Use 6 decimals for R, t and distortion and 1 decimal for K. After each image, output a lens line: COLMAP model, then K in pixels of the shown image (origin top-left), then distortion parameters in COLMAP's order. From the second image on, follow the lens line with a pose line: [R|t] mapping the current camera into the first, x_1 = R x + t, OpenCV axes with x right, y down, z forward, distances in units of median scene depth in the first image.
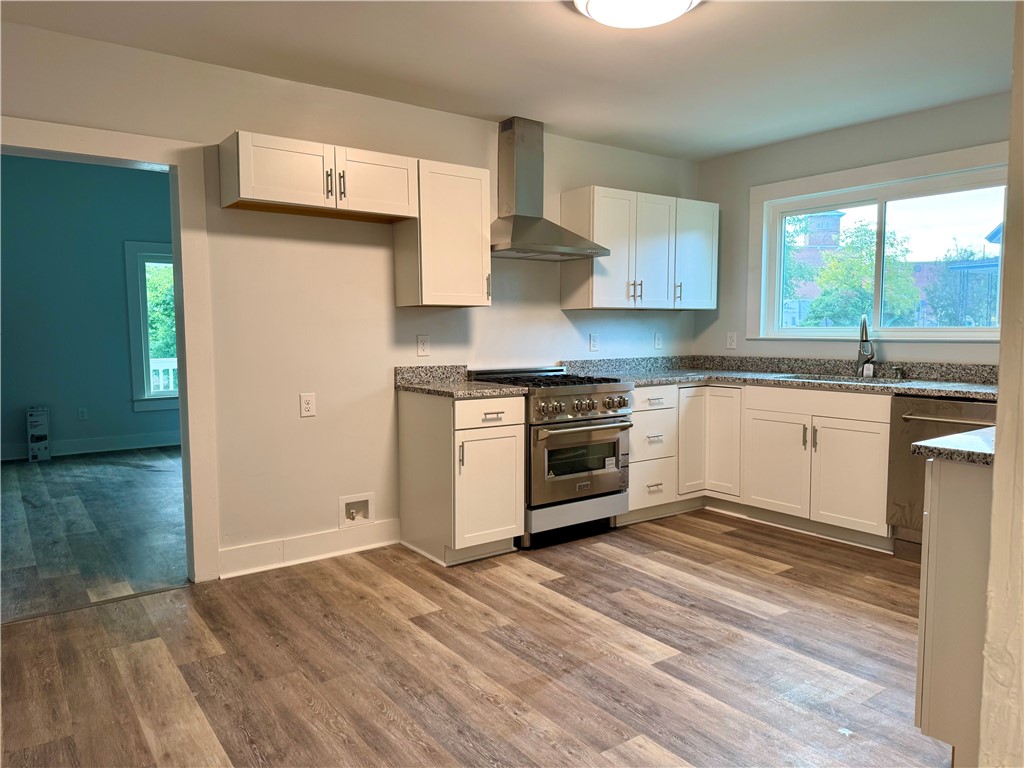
lens RADIAL K [[723.9, 0, 509.7], [0, 723.9, 383.9], [0, 0, 1]] dist [0.073739, -0.087427]
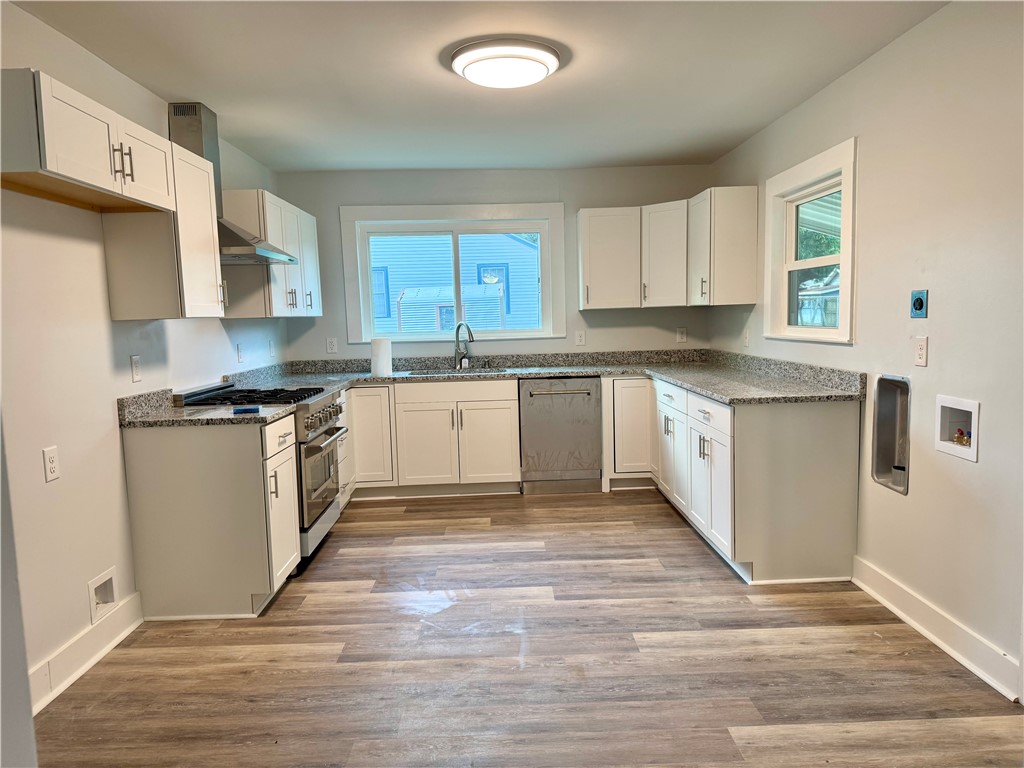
lens RADIAL K [[723.9, 0, 514.2], [0, 723.9, 382.9], [0, 0, 1]] dist [0.073739, -0.087427]
pose [[0.558246, -0.088657, 0.824925, -0.599389], [0.088029, 0.994991, 0.047363, -0.042333], [-0.824992, 0.046178, 0.563254, 0.225676]]
